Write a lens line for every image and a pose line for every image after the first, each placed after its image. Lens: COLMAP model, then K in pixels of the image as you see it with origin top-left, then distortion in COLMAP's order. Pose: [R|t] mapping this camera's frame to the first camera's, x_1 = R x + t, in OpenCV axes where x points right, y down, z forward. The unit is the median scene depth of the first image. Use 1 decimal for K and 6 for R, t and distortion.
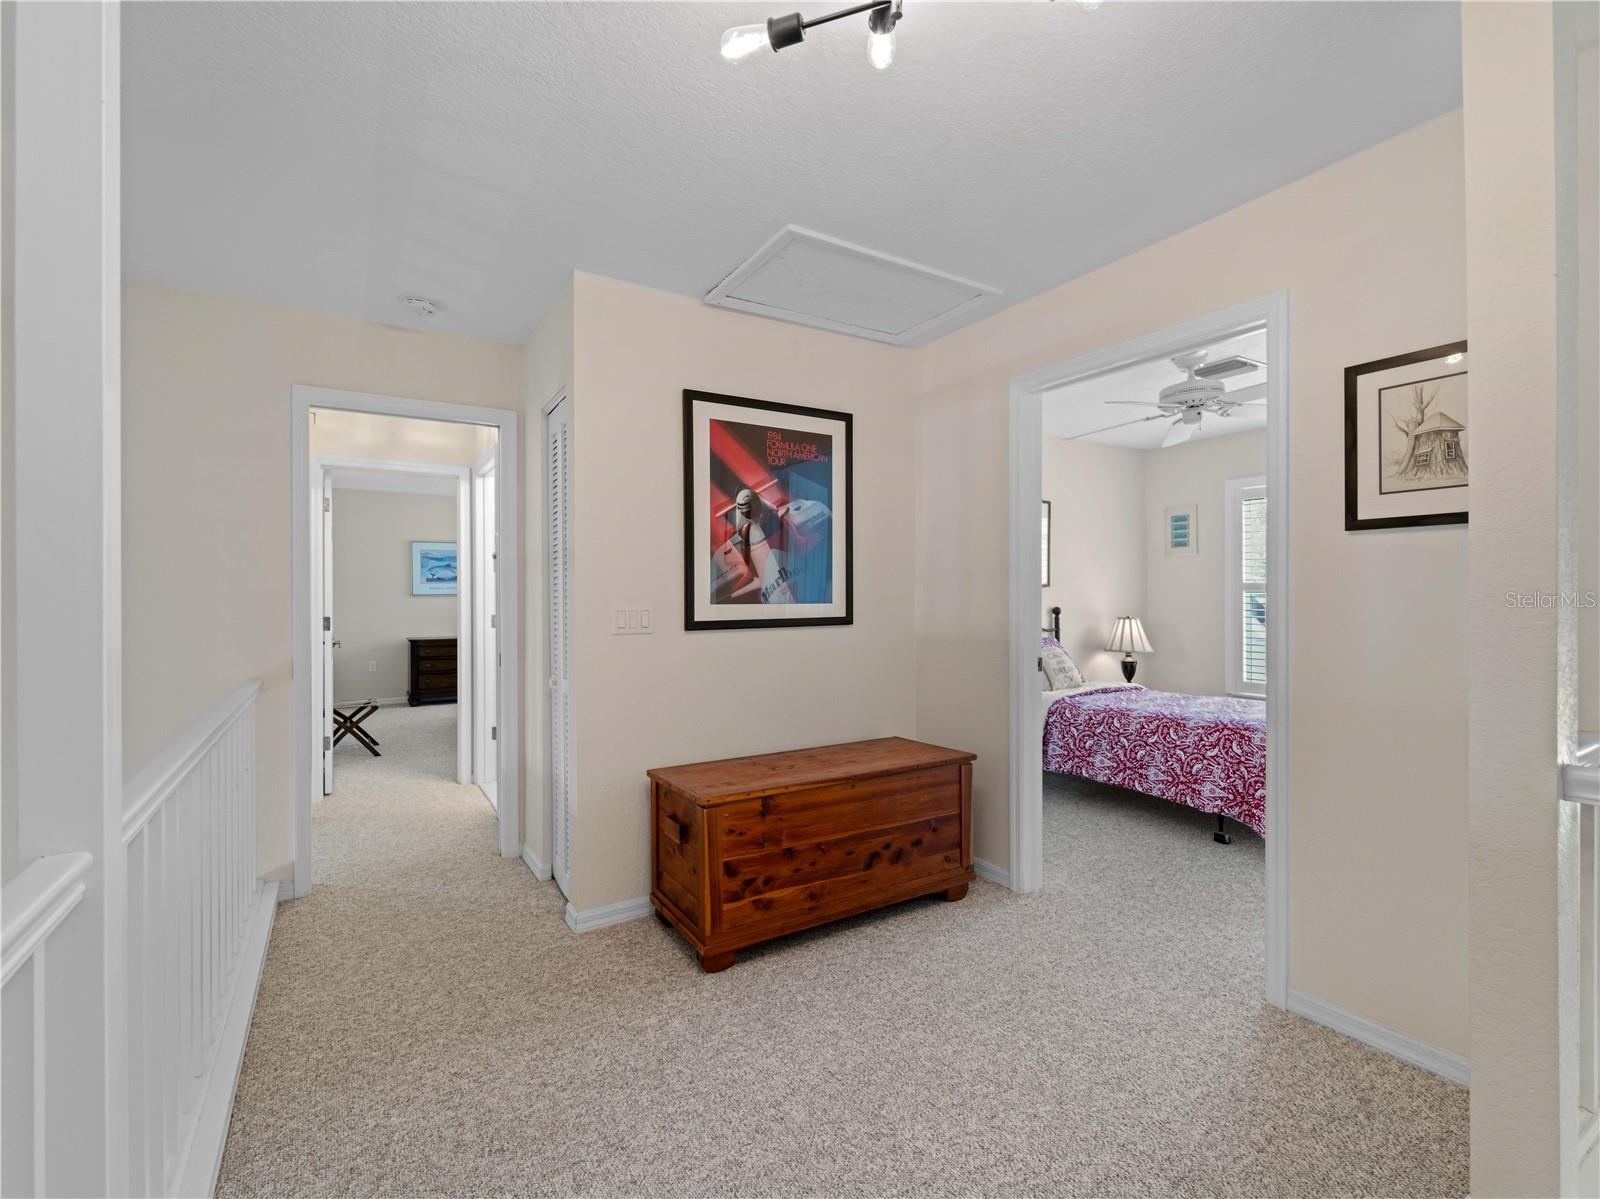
lens RADIAL K [[733.0, 0, 790.5], [0, 733.0, 600.6], [0, 0, 1]] dist [0.002382, -0.001108]
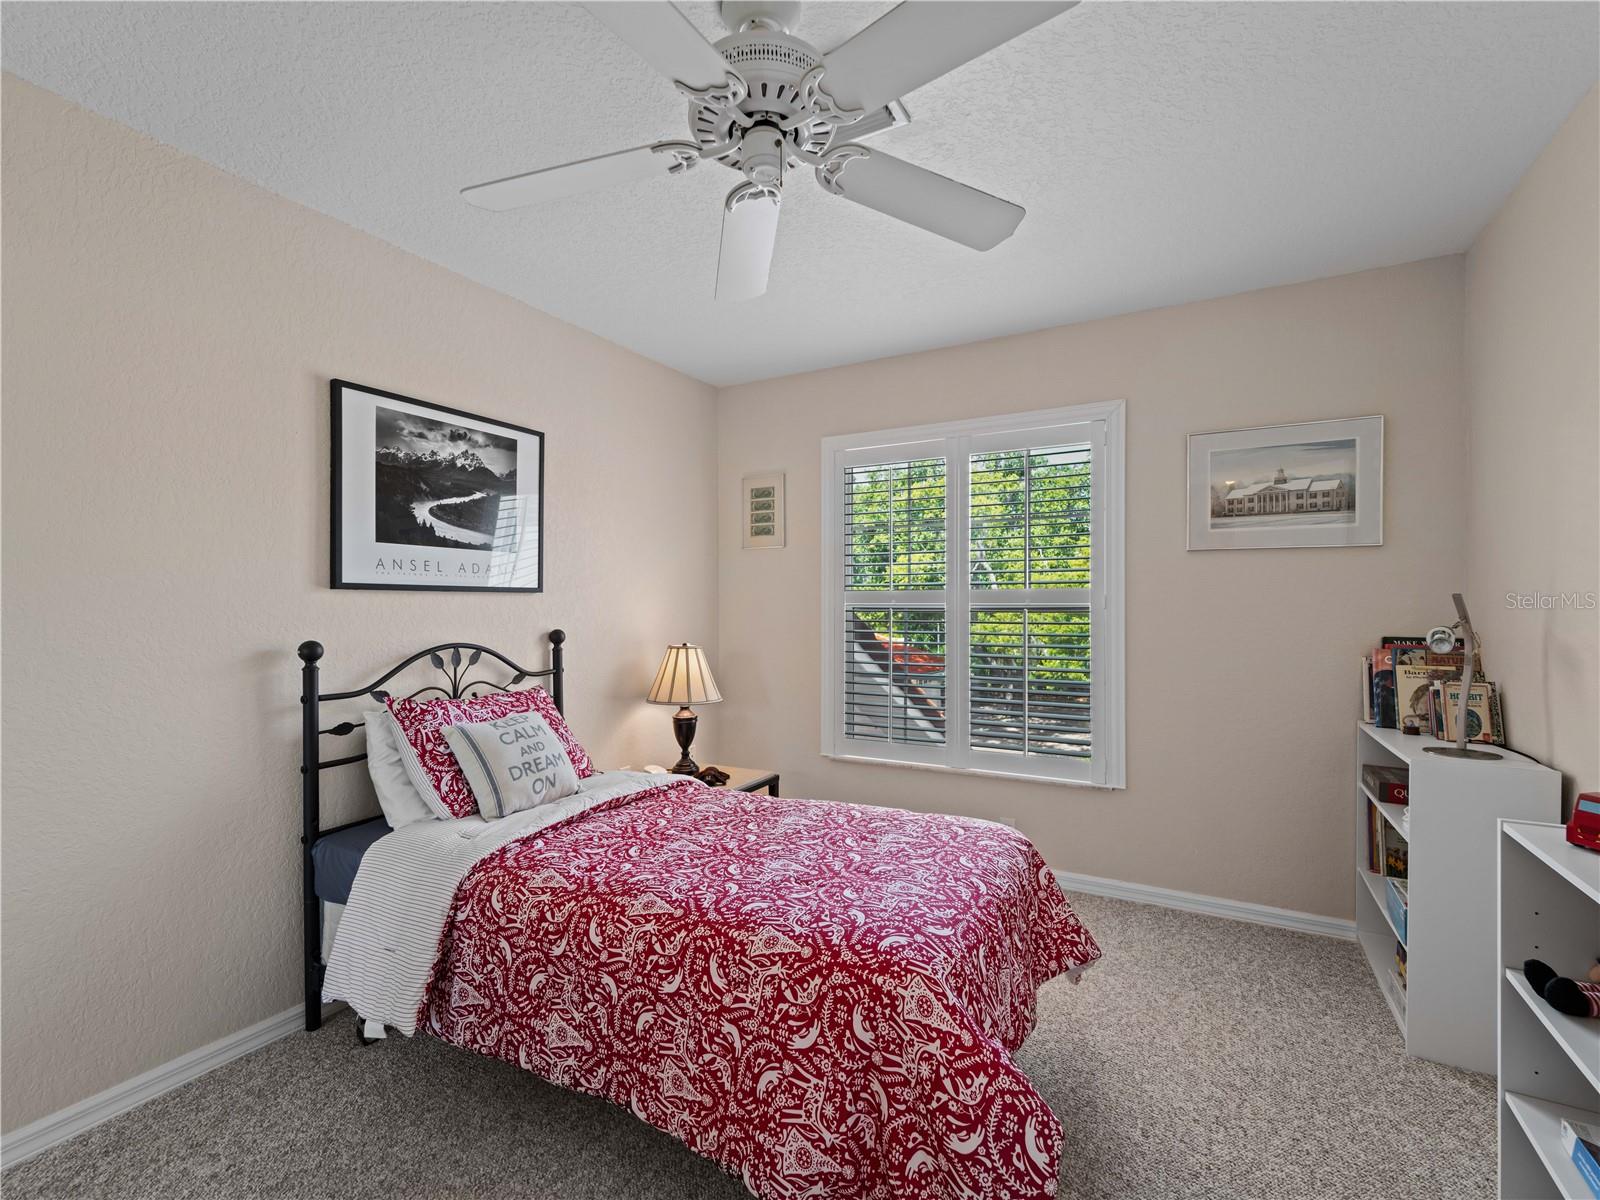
lens RADIAL K [[733.0, 0, 800.4], [0, 733.0, 606.0], [0, 0, 1]] dist [0.002382, -0.001108]
pose [[0.868587, 0.009317, 0.495450, 0.288321], [-0.005687, 0.999945, -0.008835, -0.006063], [-0.495505, 0.004856, 0.868592, 0.504724]]
